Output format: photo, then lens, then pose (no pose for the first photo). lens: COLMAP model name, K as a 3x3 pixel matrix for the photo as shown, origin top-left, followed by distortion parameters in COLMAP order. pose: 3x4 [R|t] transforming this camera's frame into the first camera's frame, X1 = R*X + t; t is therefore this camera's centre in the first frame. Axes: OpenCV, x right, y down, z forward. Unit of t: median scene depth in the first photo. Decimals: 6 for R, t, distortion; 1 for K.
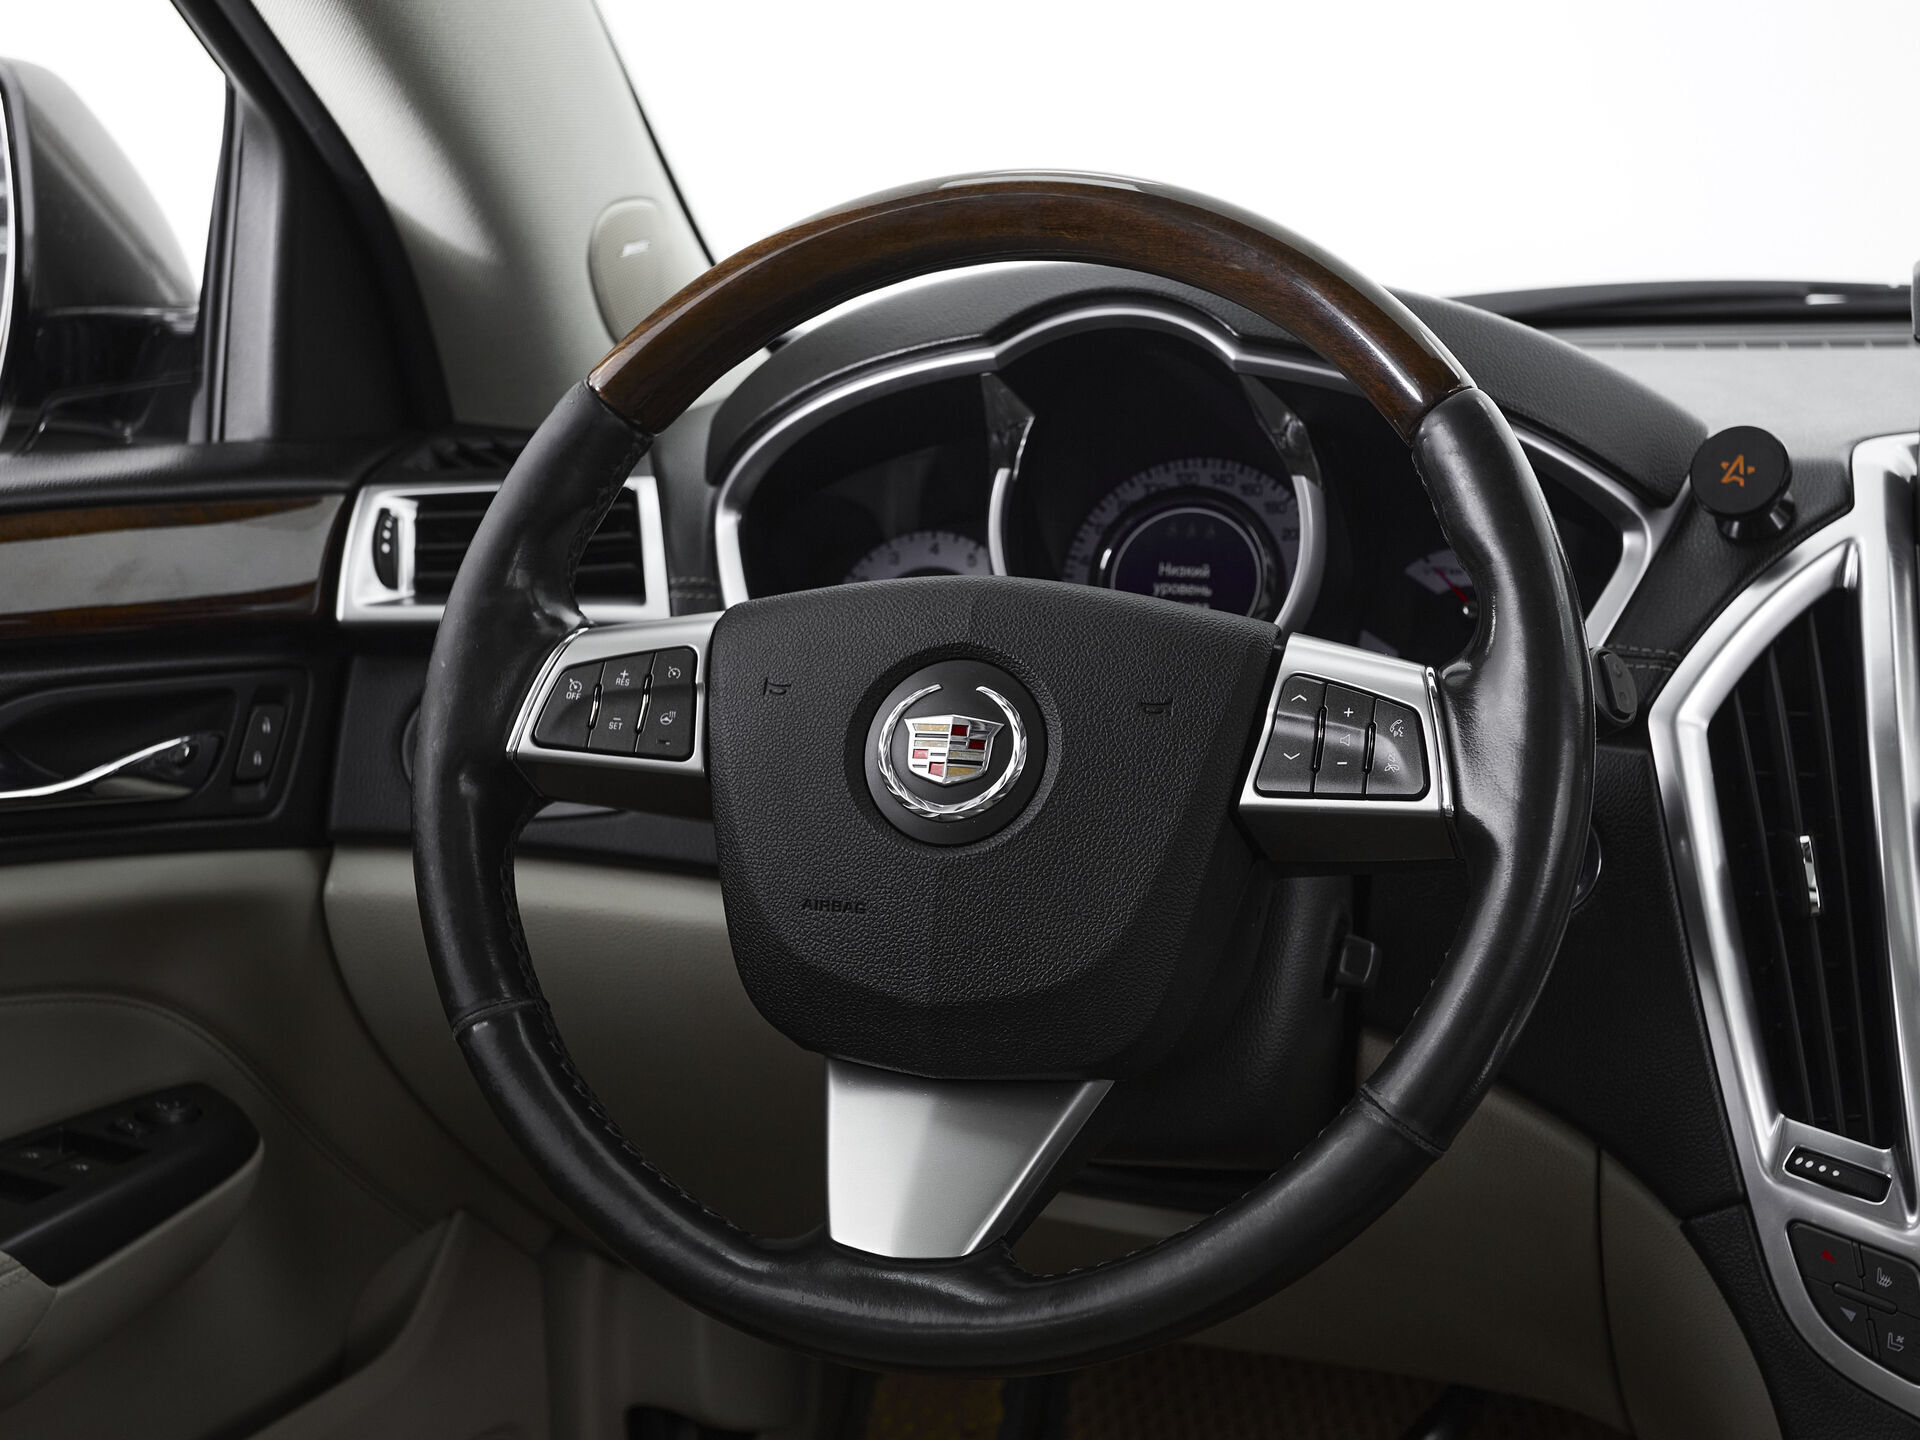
lens RADIAL K [[2548.8, 0, 950.0], [0, 2548.8, 759.9], [0, 0, 1]] dist [0.041971, 0.000000]
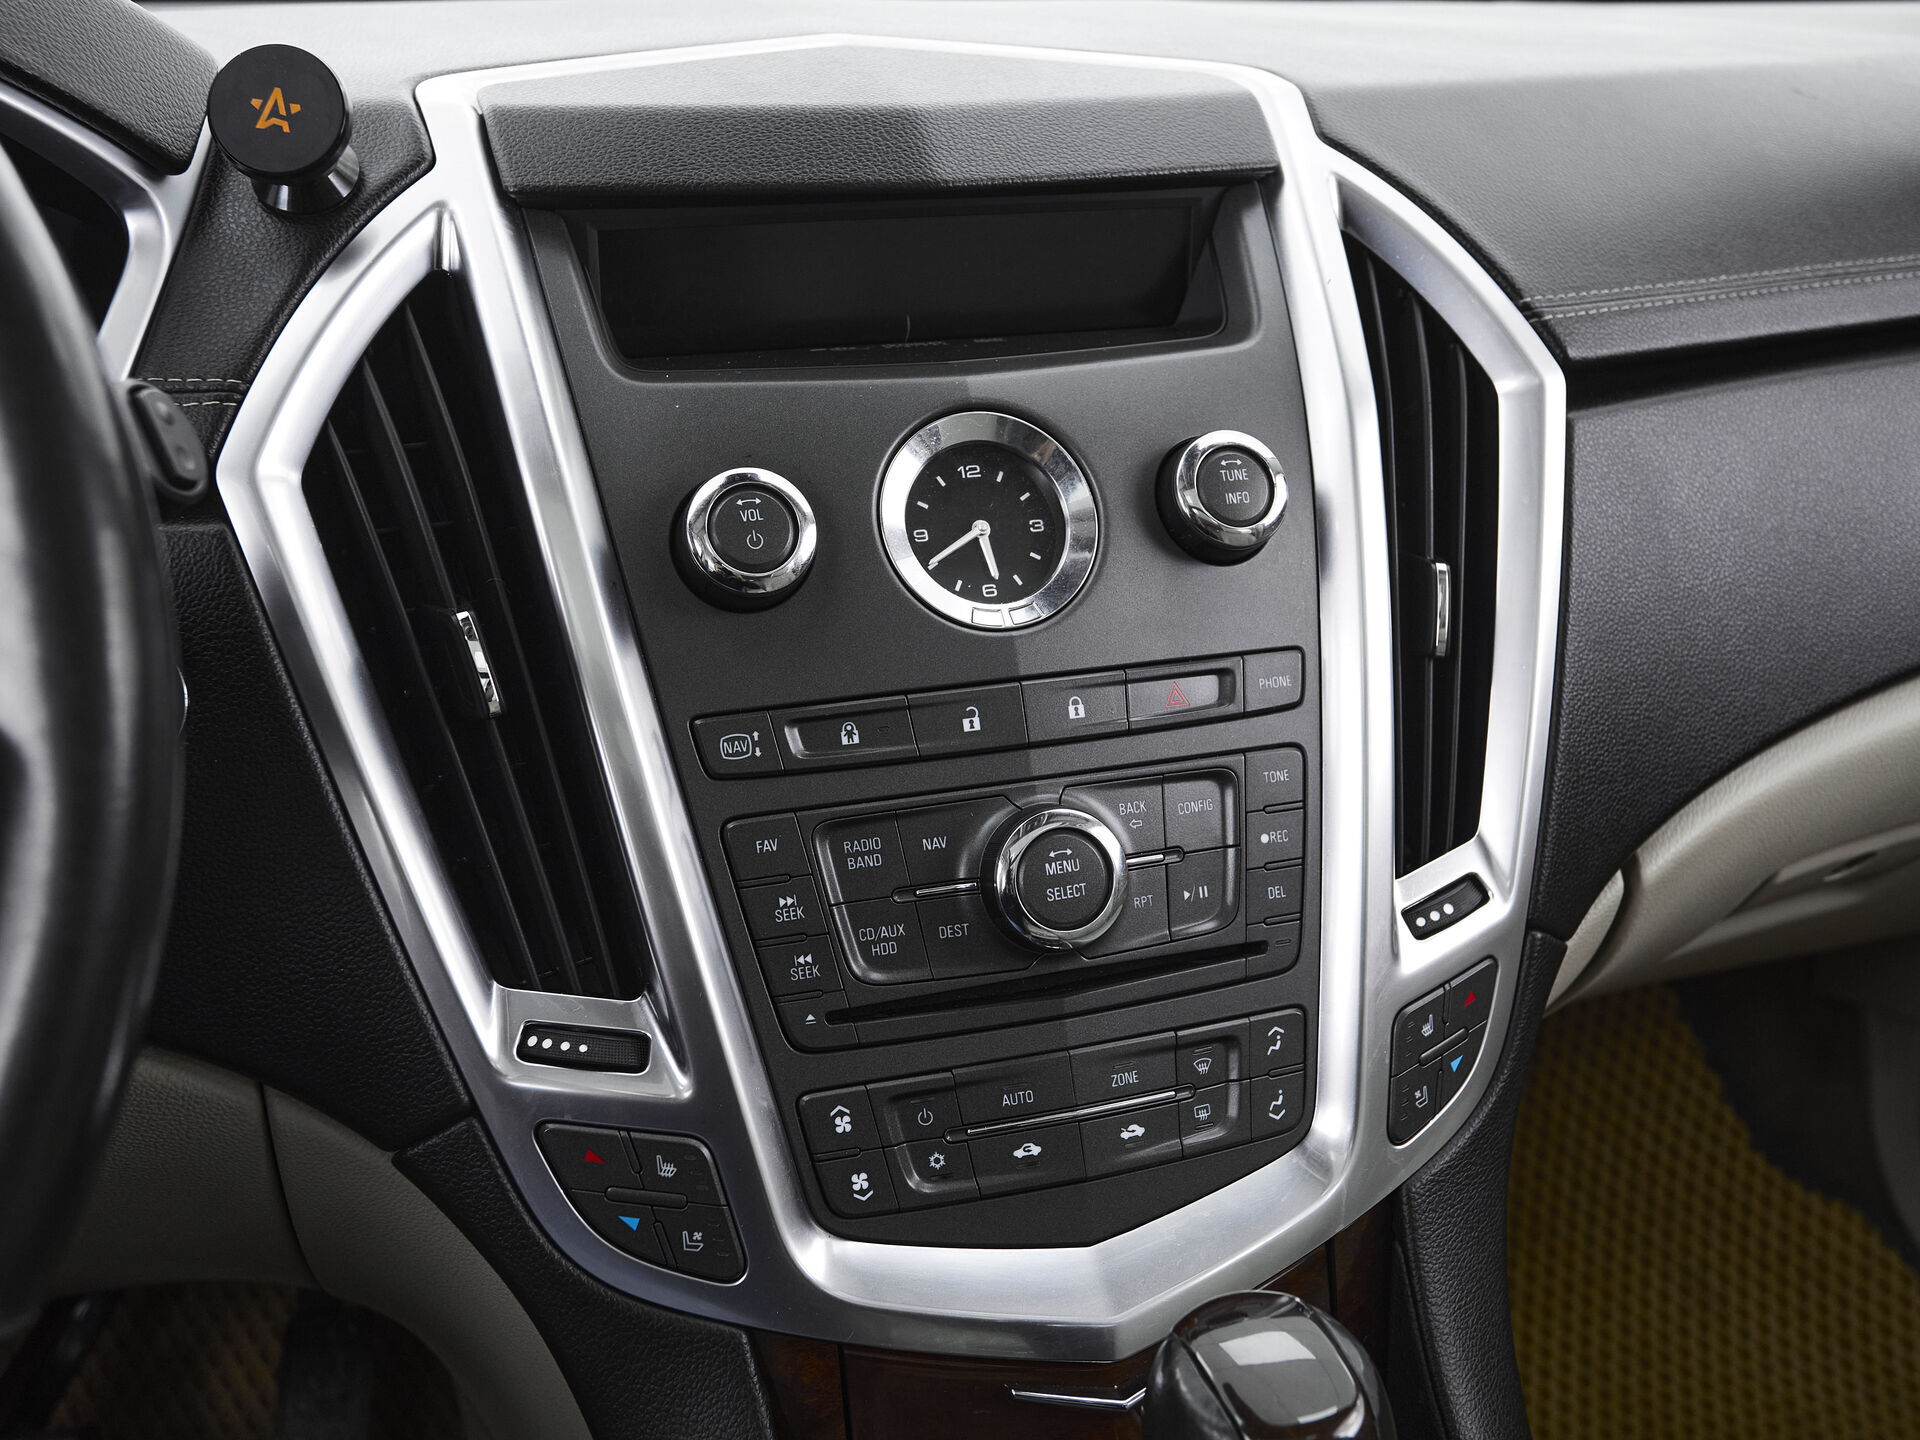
lens RADIAL K [[1927.5, 0, 958.5], [0, 1927.5, 717.2], [0, 0, 1]] dist [-0.002883, 0.000000]
pose [[0.782278, -0.202142, 0.589219, 0.110445], [0.121593, 0.977241, 0.173827, -0.019439], [-0.610947, -0.064336, 0.789053, 0.465116]]
